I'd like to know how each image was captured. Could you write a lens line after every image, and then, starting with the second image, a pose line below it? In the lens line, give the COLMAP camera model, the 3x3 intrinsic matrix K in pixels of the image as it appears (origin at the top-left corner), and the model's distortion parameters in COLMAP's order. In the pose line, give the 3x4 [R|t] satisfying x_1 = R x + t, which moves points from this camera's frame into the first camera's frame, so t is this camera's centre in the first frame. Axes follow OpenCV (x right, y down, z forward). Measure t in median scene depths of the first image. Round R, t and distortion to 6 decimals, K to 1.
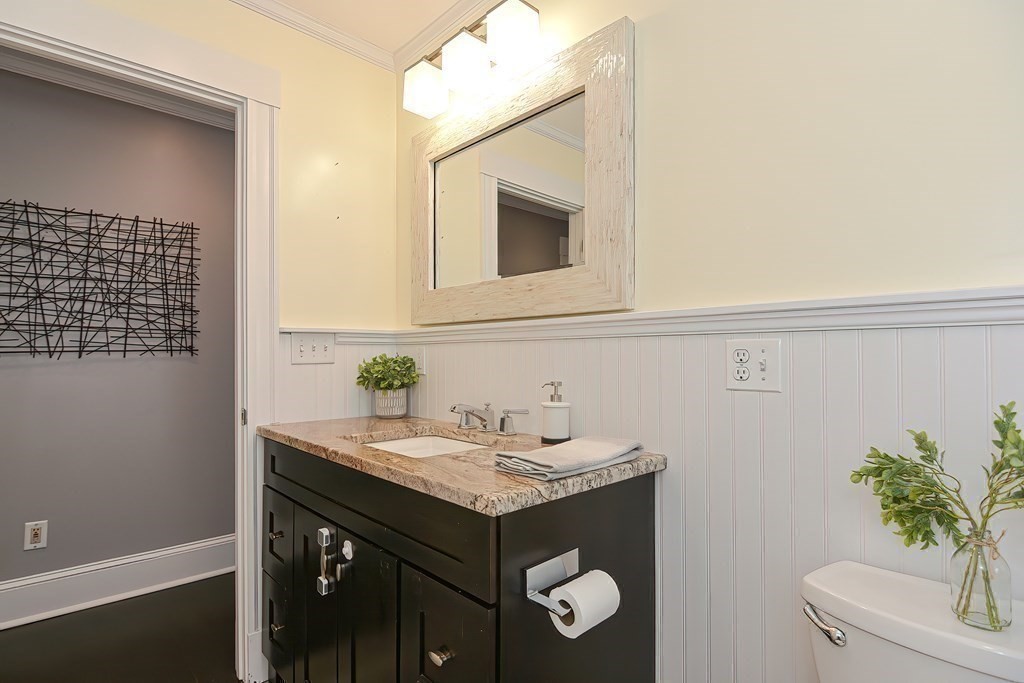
lens RADIAL K [[497.8, 0, 510.9], [0, 497.8, 349.8], [0, 0, 1]] dist [0.005086, -0.010149]
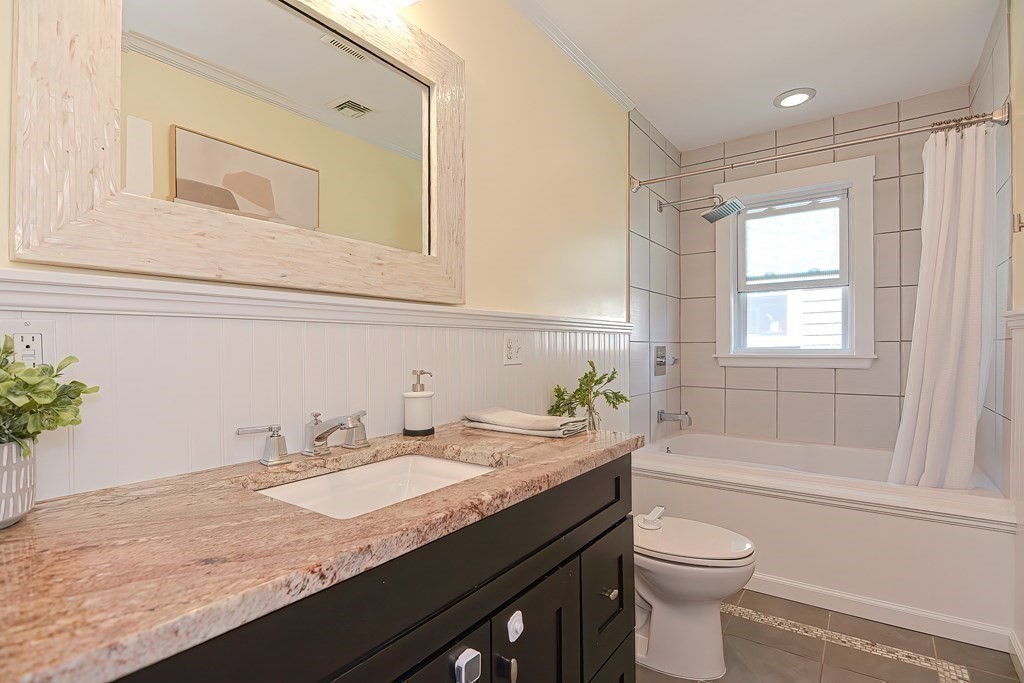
lens RADIAL K [[497.8, 0, 511.3], [0, 497.8, 342.8], [0, 0, 1]] dist [0.005086, -0.010149]
pose [[-0.179067, 0.007525, 0.983808, -0.879810], [-0.008338, 0.999923, -0.009166, 0.018590], [-0.983802, -0.009844, -0.178991, 0.996135]]
